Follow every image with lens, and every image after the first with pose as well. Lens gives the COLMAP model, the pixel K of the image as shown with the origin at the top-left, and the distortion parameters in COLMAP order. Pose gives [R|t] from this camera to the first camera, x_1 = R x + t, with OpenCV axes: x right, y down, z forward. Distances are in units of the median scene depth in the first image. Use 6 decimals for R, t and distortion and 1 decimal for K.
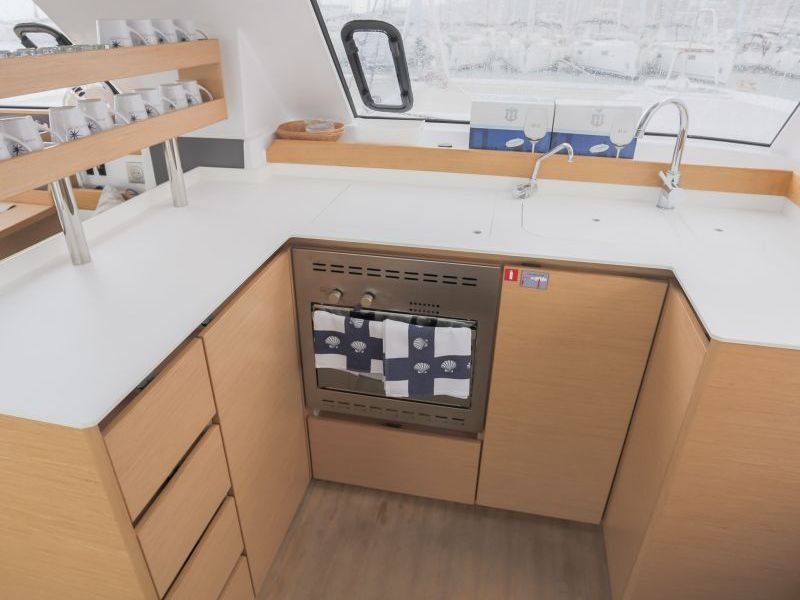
lens RADIAL K [[531.7, 0, 400.0], [0, 531.7, 300.0], [0, 0, 1]] dist [-0.089088, 0.048915]
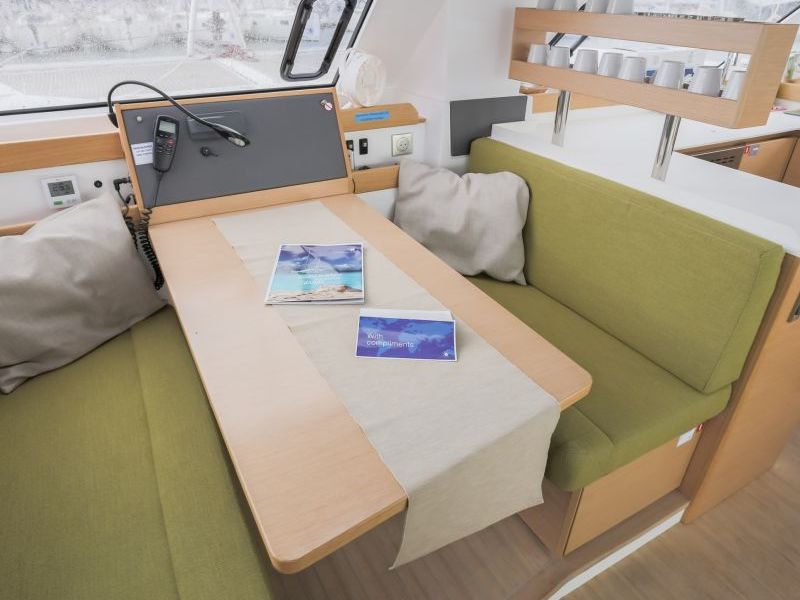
lens RADIAL K [[526.5, 0, 395.8], [0, 526.5, 303.8], [0, 0, 1]] dist [-0.088755, 0.040329]
pose [[0.761120, -0.333202, 0.556482, -1.468515], [0.301897, 0.941349, 0.150732, -0.141156], [-0.574068, 0.053275, 0.817073, 0.265879]]
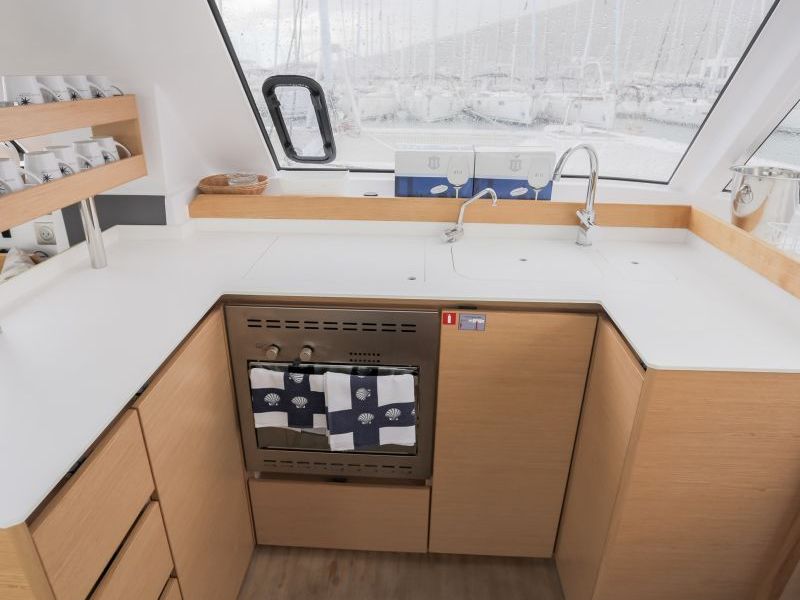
lens RADIAL K [[526.5, 0, 395.8], [0, 526.5, 303.8], [0, 0, 1]] dist [-0.088755, 0.040329]
pose [[0.987855, -0.061386, 0.142738, -0.027353], [0.072204, 0.994796, -0.071884, -0.008795], [-0.137583, 0.081318, 0.987147, 0.016678]]
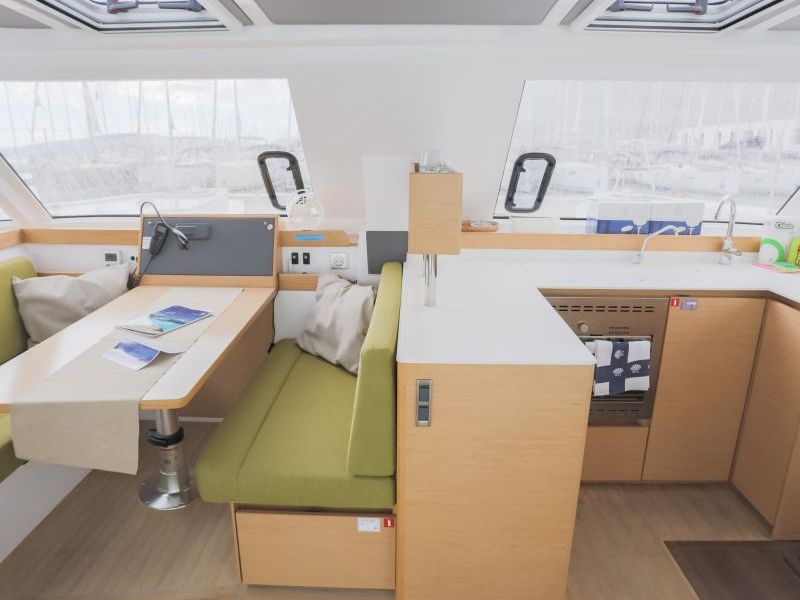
lens RADIAL K [[531.7, 0, 400.0], [0, 531.7, 300.0], [0, 0, 1]] dist [-0.089088, 0.048915]
pose [[0.984138, -0.053674, 0.169090, -0.734701], [0.087444, 0.976069, -0.199106, 0.156326], [-0.154357, 0.210734, 0.965280, -0.338398]]
